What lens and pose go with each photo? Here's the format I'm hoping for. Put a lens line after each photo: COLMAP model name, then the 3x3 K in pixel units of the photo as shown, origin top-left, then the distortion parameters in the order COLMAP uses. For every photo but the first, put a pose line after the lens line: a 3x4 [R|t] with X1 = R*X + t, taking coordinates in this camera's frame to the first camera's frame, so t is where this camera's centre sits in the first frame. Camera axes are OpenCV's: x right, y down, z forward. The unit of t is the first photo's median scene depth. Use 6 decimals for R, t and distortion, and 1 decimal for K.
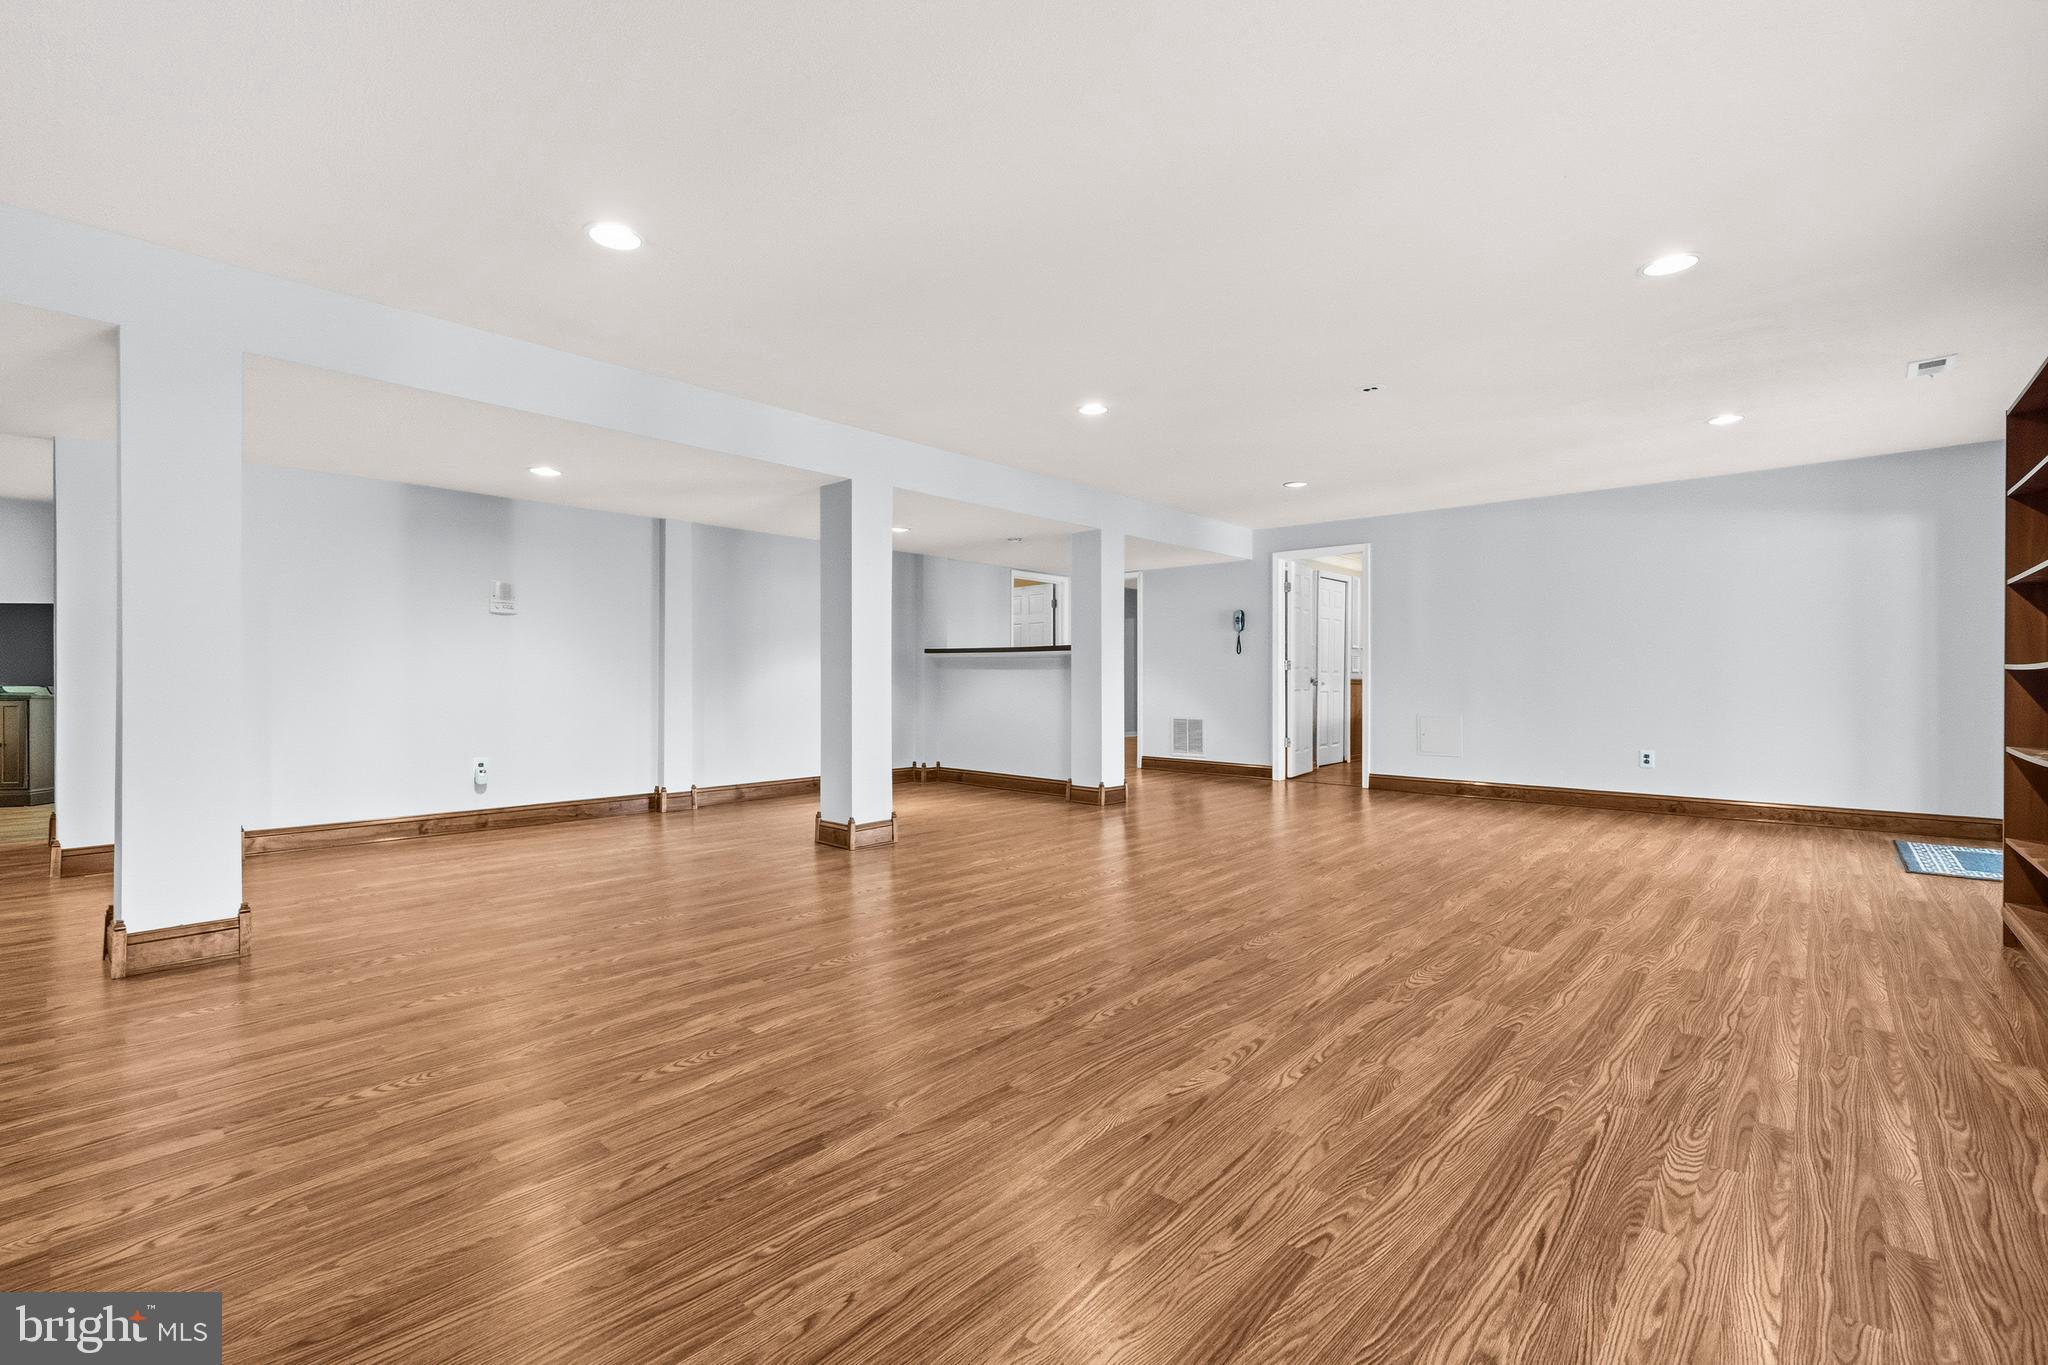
lens RADIAL K [[874.6, 0, 1024.0], [0, 874.6, 682.5], [0, 0, 1]] dist [-0.000393, -0.000092]
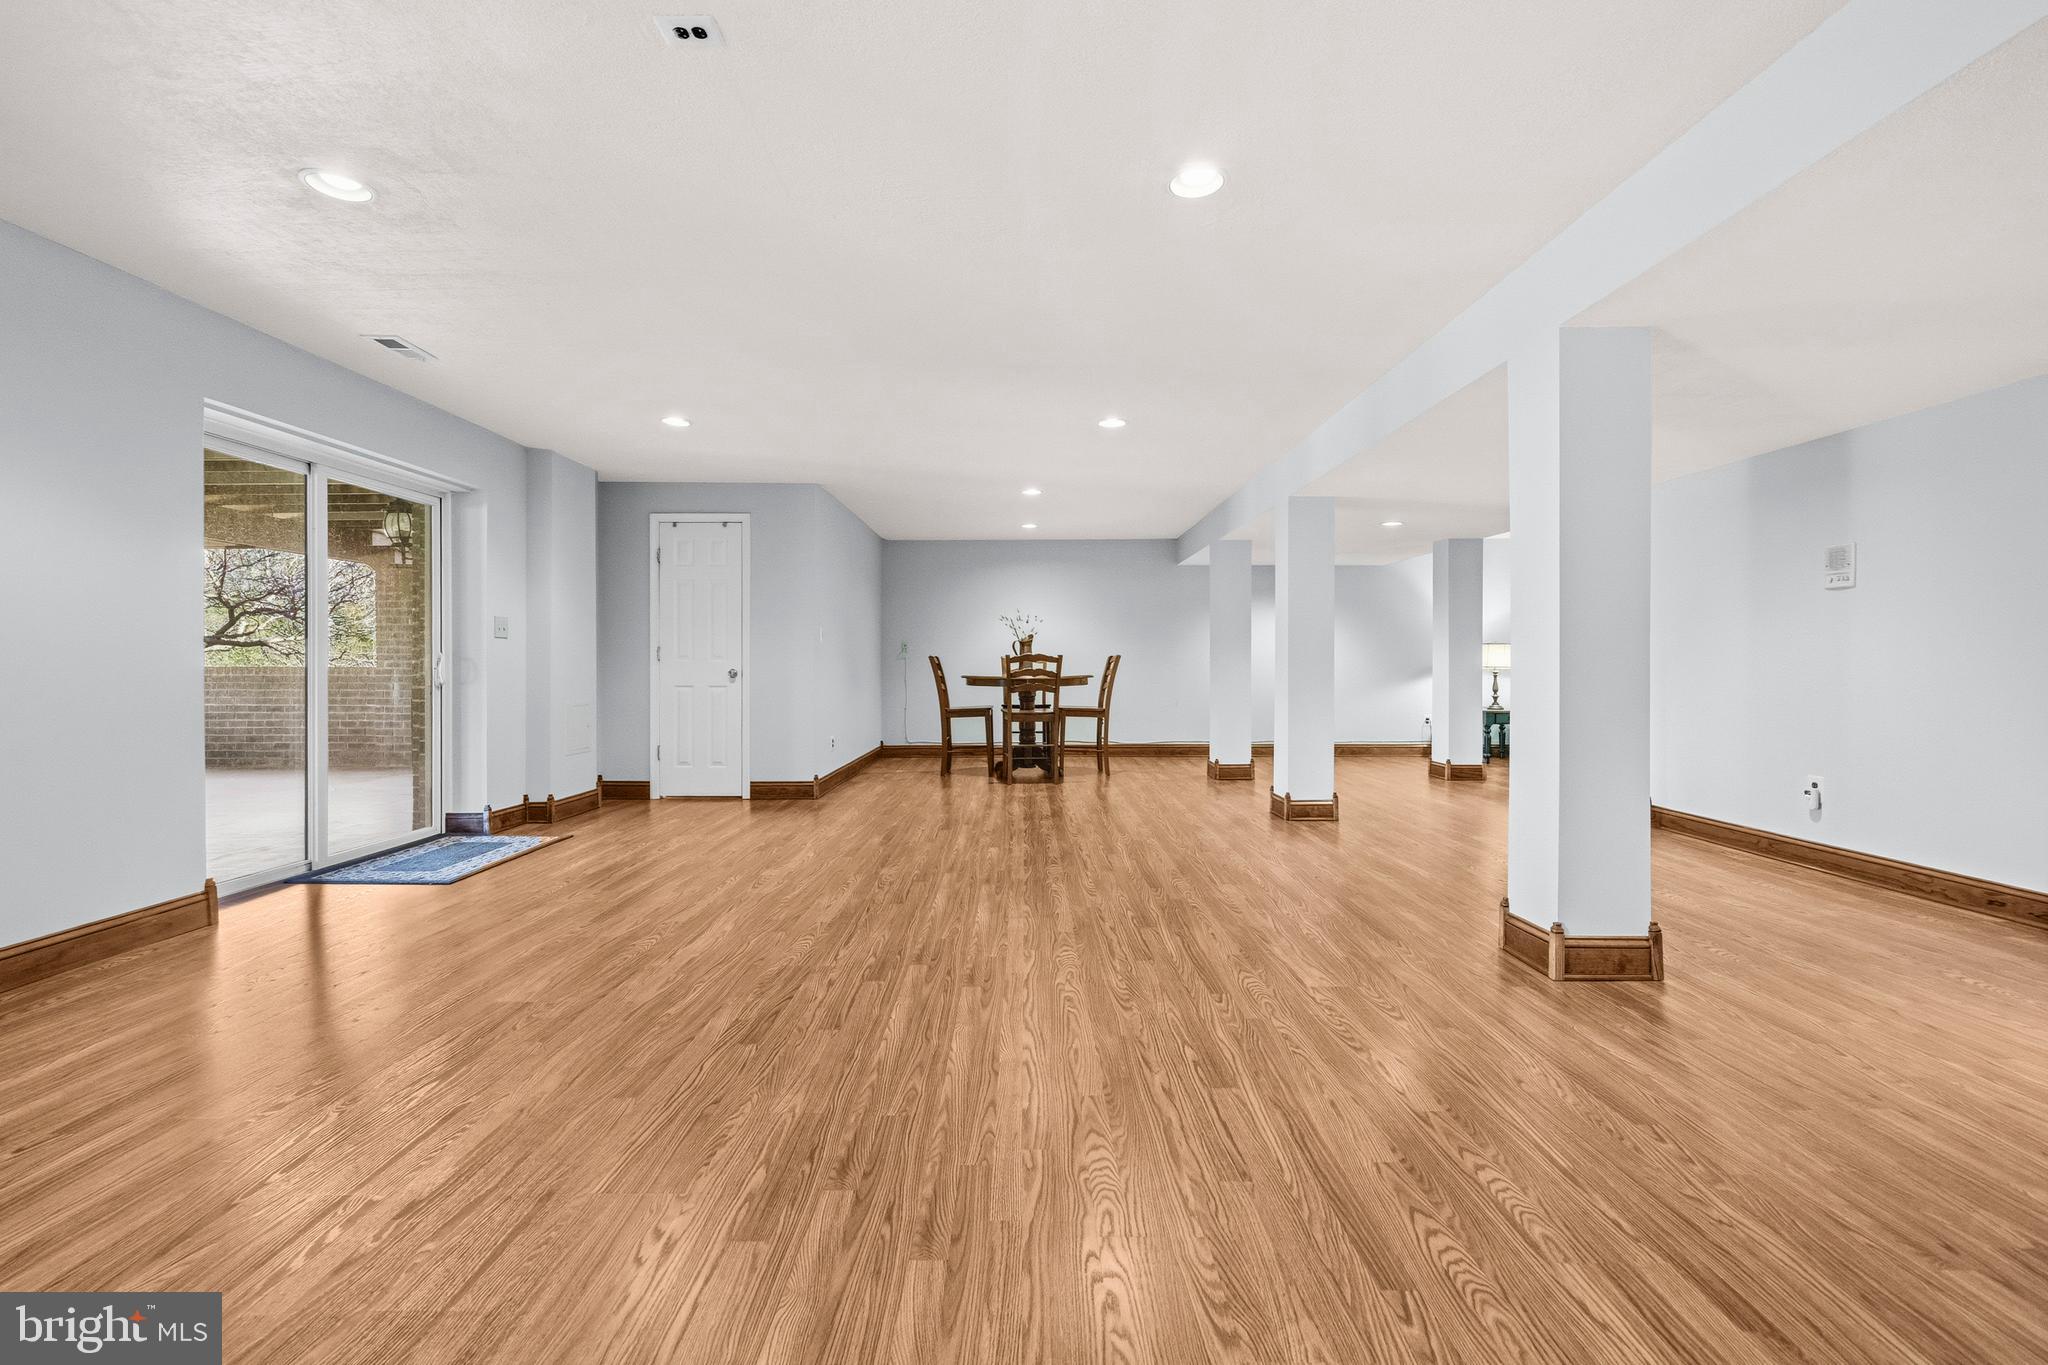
lens RADIAL K [[870.3, 0, 1031.8], [0, 870.3, 690.5], [0, 0, 1]] dist [-0.001258, -0.000081]
pose [[-0.730014, 0.017128, -0.683217, 0.538680], [-0.001139, 0.999654, 0.026278, -0.028449], [0.683431, 0.019961, -0.729742, 1.777034]]
